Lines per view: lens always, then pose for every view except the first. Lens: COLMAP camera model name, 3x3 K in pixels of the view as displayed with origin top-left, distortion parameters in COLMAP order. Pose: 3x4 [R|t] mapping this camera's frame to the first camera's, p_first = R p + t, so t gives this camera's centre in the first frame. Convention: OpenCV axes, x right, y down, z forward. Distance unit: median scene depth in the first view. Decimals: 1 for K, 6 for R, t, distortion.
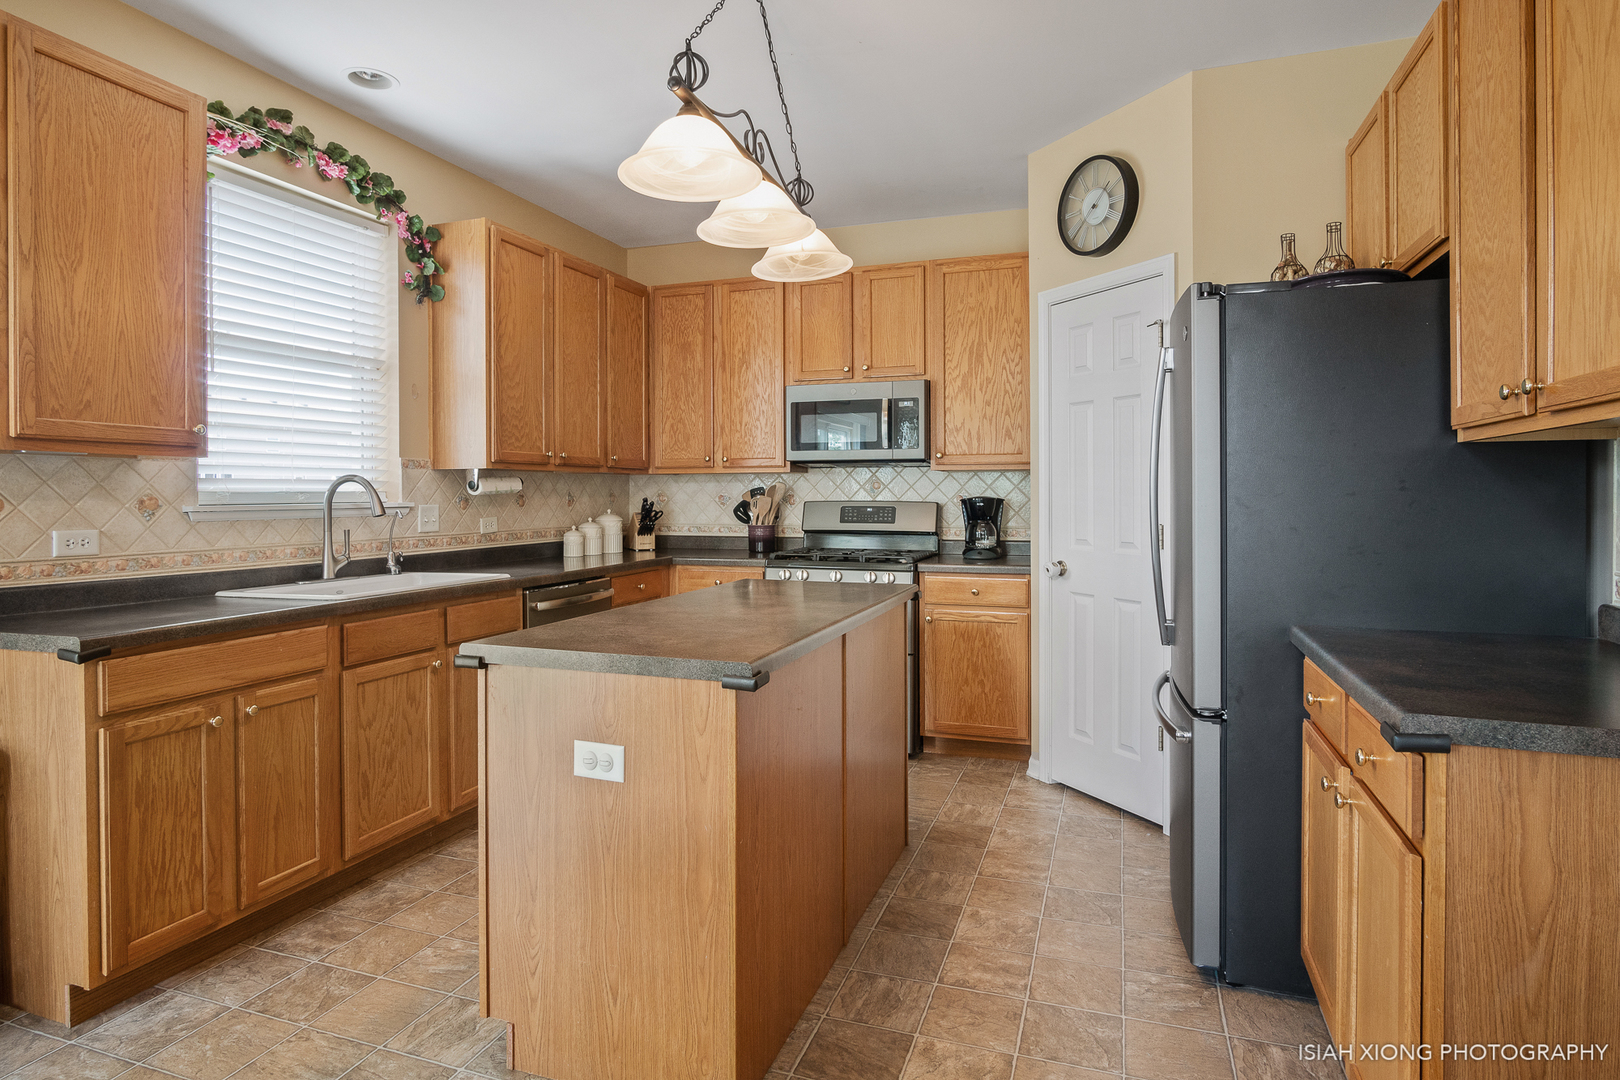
lens RADIAL K [[904.9, 0, 805.6], [0, 904.9, 486.6], [0, 0, 1]] dist [-0.012827, -0.002003]
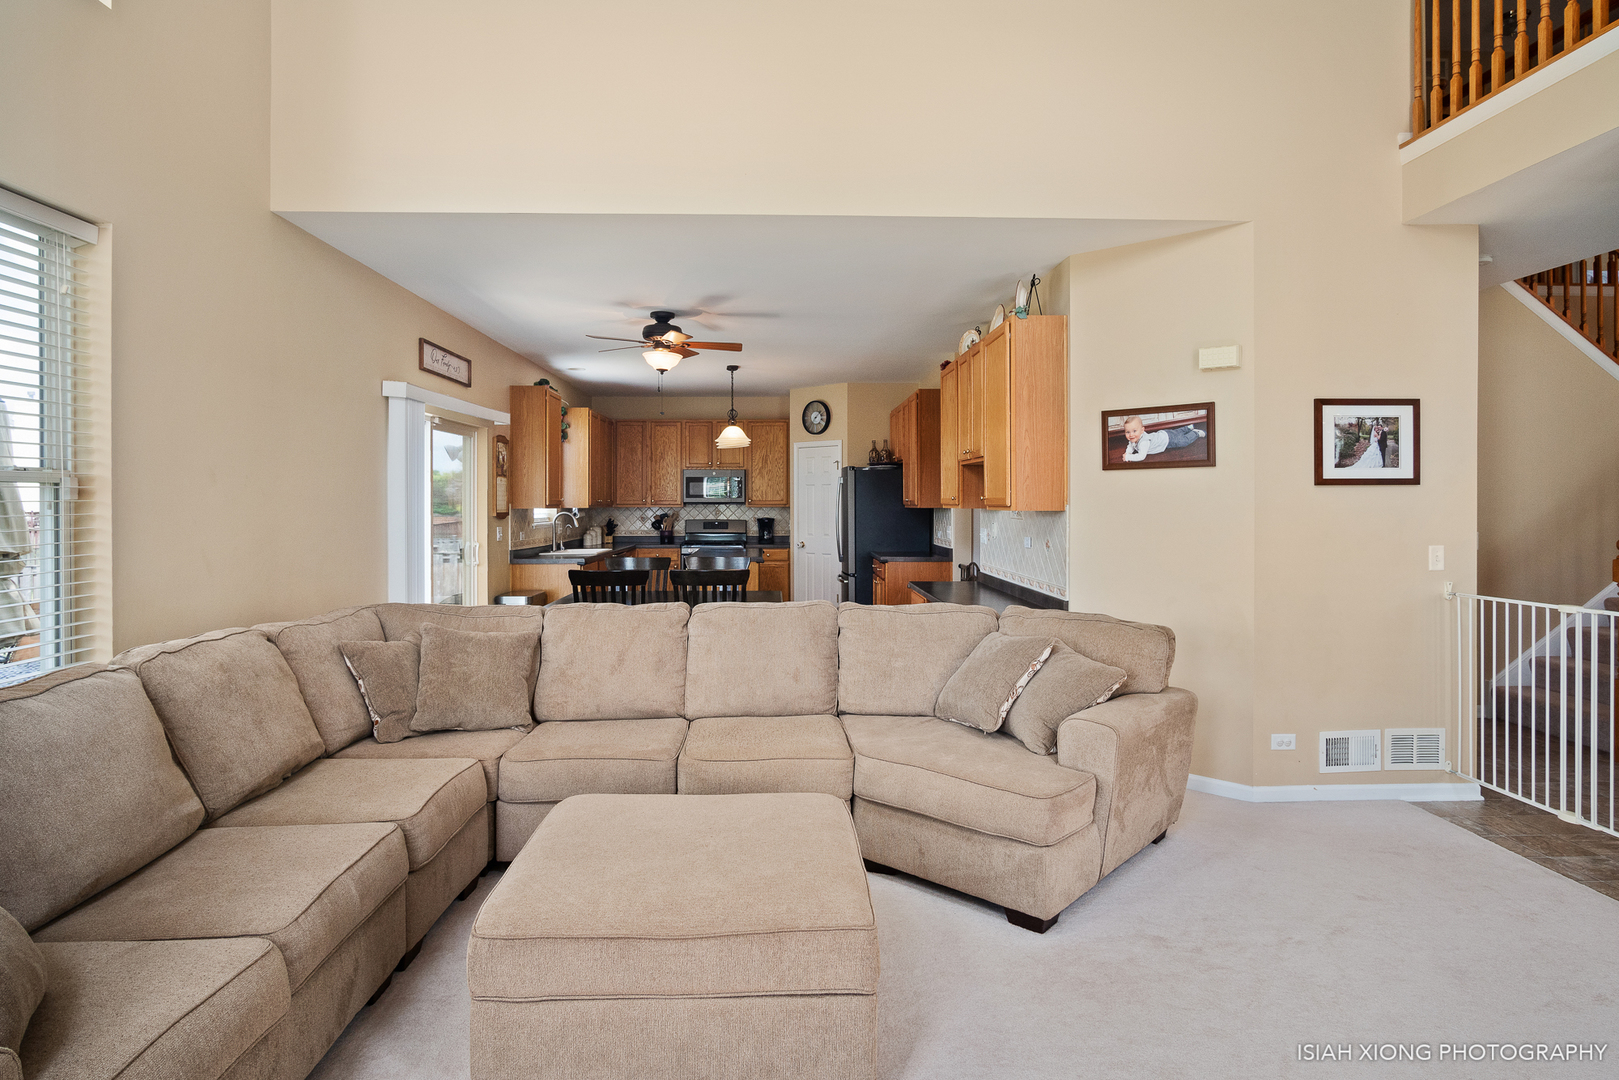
lens RADIAL K [[890.2, 0, 809.8], [0, 890.2, 503.3], [0, 0, 1]] dist [-0.000153, -0.000011]
pose [[0.929634, 0.001551, 0.368480, -0.574028], [-0.004490, 0.999965, 0.007119, -0.044750], [-0.368456, -0.008273, 0.929608, -1.261864]]
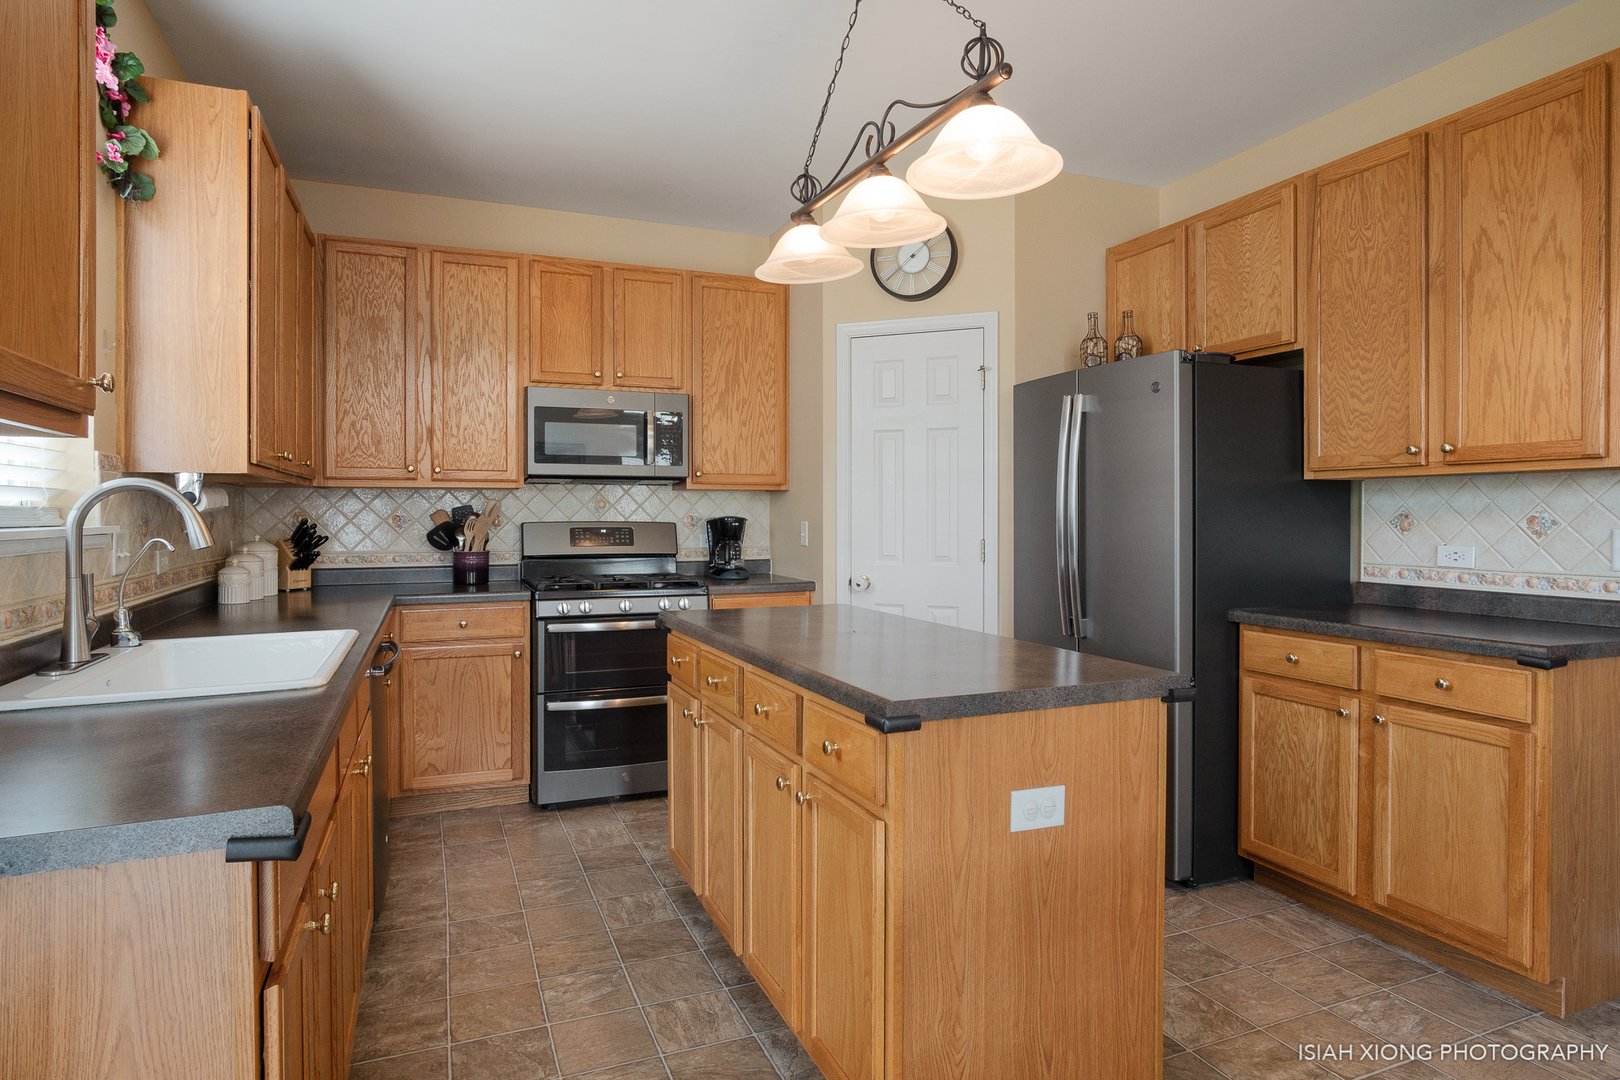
lens RADIAL K [[896.1, 0, 807.0], [0, 896.1, 522.1], [0, 0, 1]] dist [-0.015923, 0.000798]
pose [[0.741332, -0.004789, 0.671121, -0.403577], [-0.004717, 0.999913, 0.012346, 0.004777], [-0.671122, -0.012318, 0.741245, 0.205467]]
